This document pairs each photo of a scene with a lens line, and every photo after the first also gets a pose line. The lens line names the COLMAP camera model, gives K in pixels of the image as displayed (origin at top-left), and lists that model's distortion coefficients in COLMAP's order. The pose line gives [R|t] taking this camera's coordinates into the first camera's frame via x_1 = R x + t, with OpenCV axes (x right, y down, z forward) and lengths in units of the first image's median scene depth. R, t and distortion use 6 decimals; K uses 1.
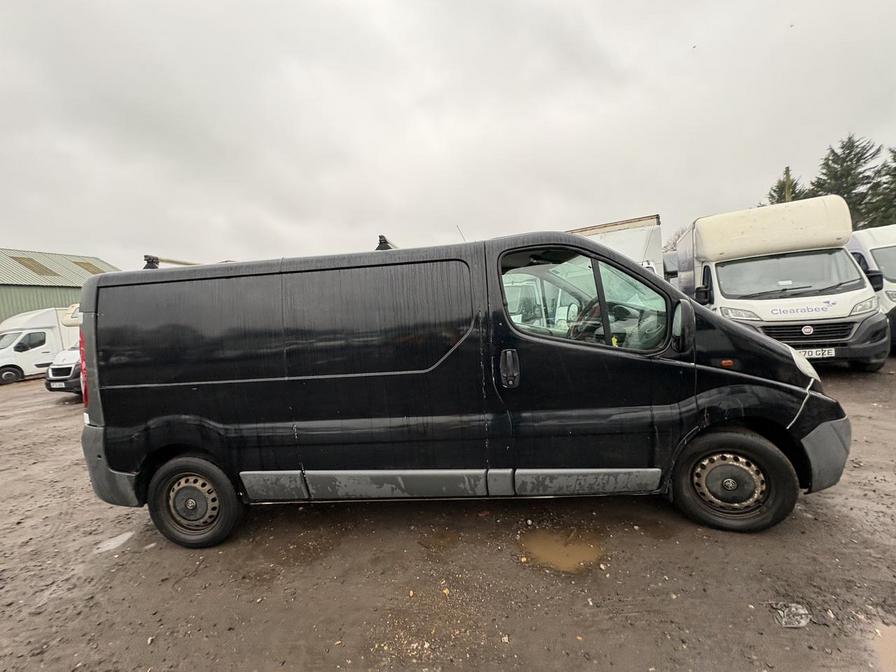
lens RADIAL K [[356.3, 0, 450.4], [0, 356.3, 336.4], [0, 0, 1]] dist [-0.003075, 0.001080]
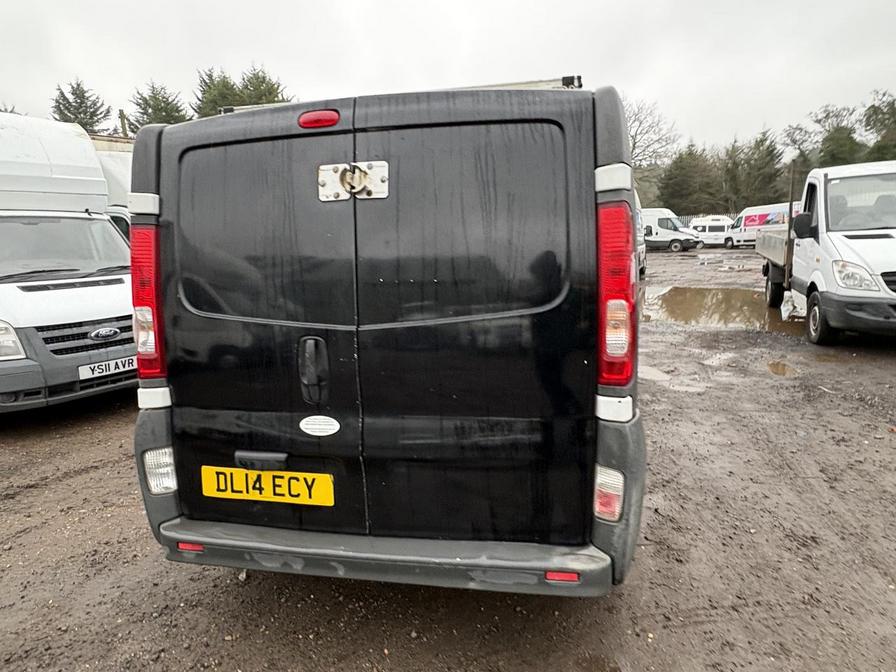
lens RADIAL K [[555.1, 0, 448.0], [0, 555.1, 341.6], [0, 0, 1]] dist [0.000402, 0.002247]
pose [[0.118632, -0.100157, 0.987874, -0.645058], [0.106991, 0.990397, 0.087565, 0.024556], [-0.987157, 0.095306, 0.128209, 0.421349]]
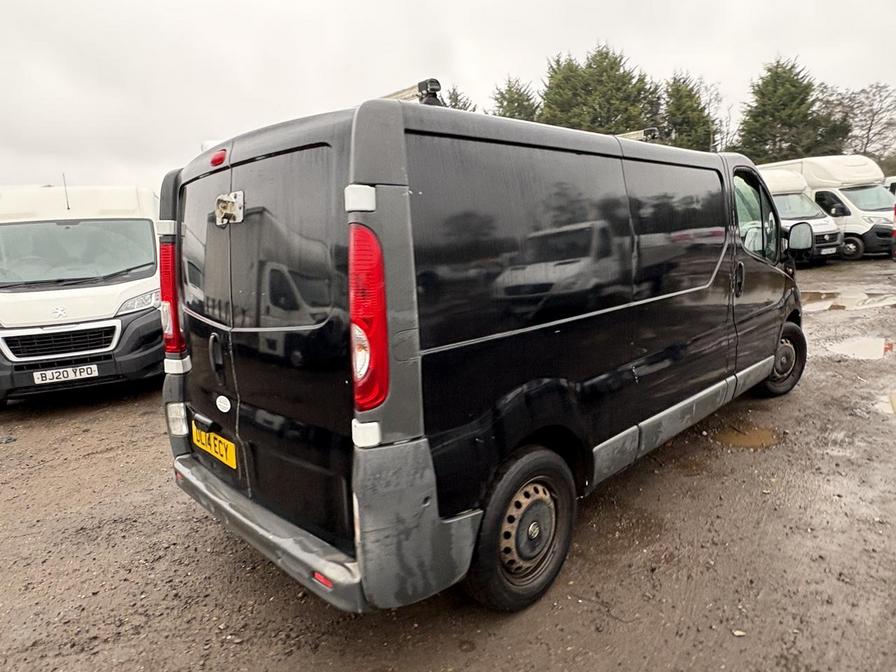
lens RADIAL K [[555.1, 0, 450.1], [0, 555.1, 340.4], [0, 0, 1]] dist [0.000402, 0.002247]
pose [[0.653866, -0.101793, 0.749732, -0.543951], [0.070305, 0.994796, 0.073751, 0.028478], [-0.753337, 0.004487, 0.657619, 0.181035]]
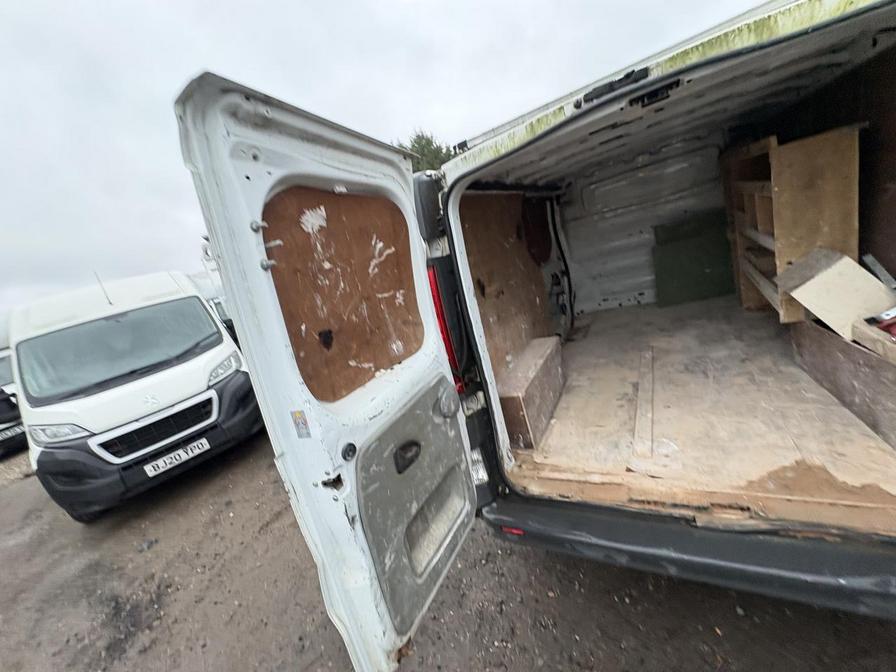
lens RADIAL K [[356.3, 0, 448.0], [0, 356.3, 335.4], [0, 0, 1]] dist [-0.003075, 0.001080]
pose [[0.408473, -0.260211, 0.874894, -0.558199], [0.316508, 0.939413, 0.131628, -0.014103], [-0.856138, 0.223145, 0.466084, 0.510248]]
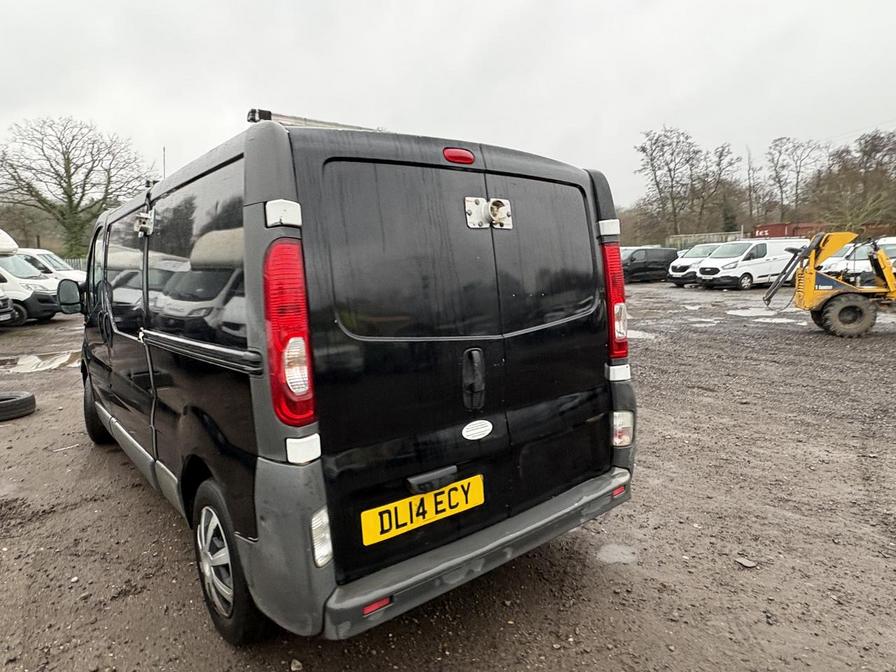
lens RADIAL K [[555.1, 0, 450.7], [0, 555.1, 337.8], [0, 0, 1]] dist [0.000402, 0.002247]
pose [[-0.691475, 0.006670, 0.722369, -0.590425], [0.139133, 0.982465, 0.124111, -0.006456], [-0.708875, 0.186325, -0.680278, 0.740551]]
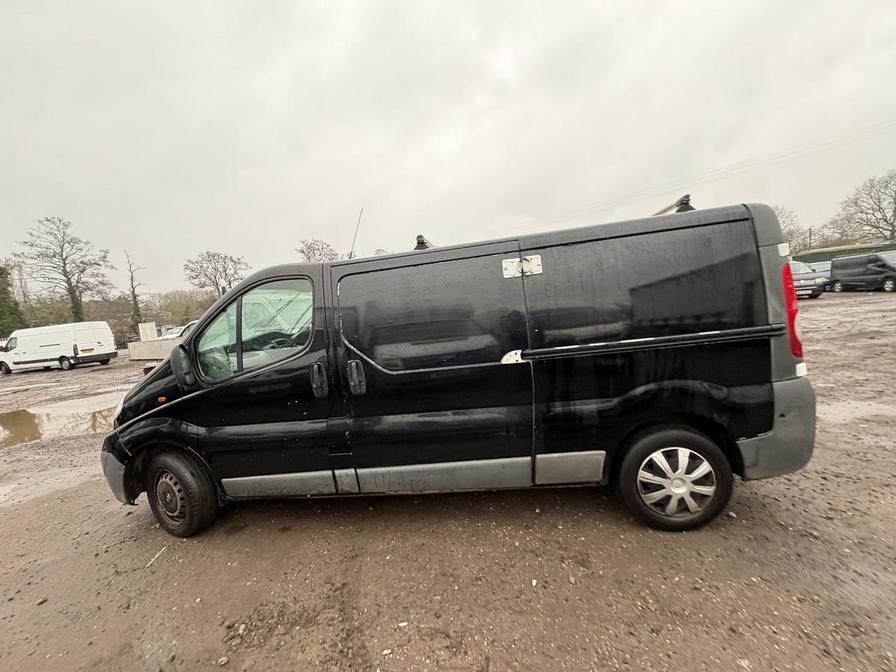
lens RADIAL K [[356.3, 0, 447.8], [0, 356.3, 335.8], [0, 0, 1]] dist [-0.003075, 0.001080]
pose [[-0.981945, 0.177088, 0.066509, -0.057337], [0.185388, 0.970804, 0.152220, -0.075557], [-0.037610, 0.161802, -0.986106, 0.960256]]
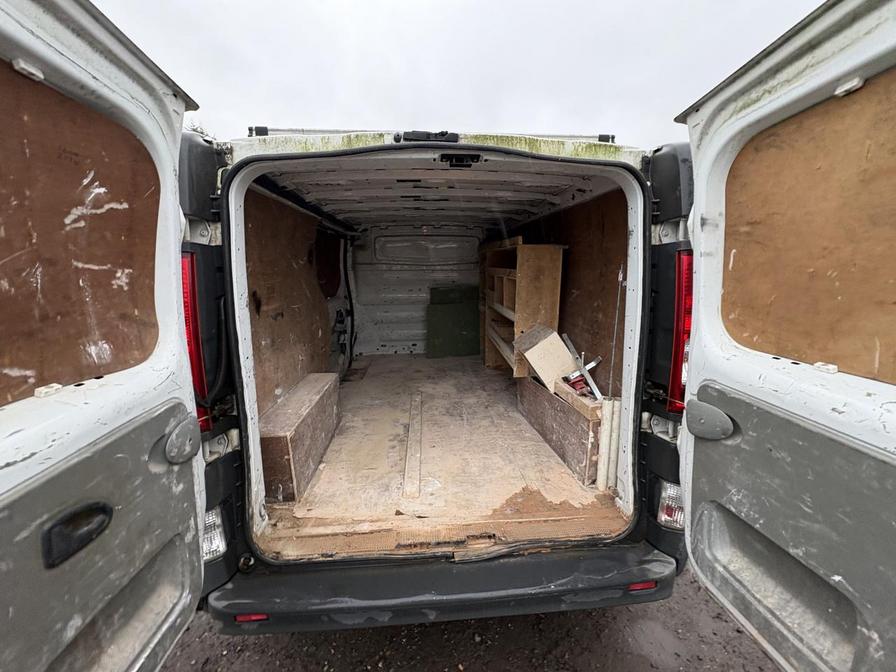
lens RADIAL K [[356.3, 0, 450.2], [0, 356.3, 336.8], [0, 0, 1]] dist [-0.003075, 0.001080]
pose [[-0.160228, -0.130052, 0.978475, -0.540650], [0.096488, 0.984471, 0.146649, -0.003246], [-0.982353, 0.117909, -0.145191, 0.523604]]
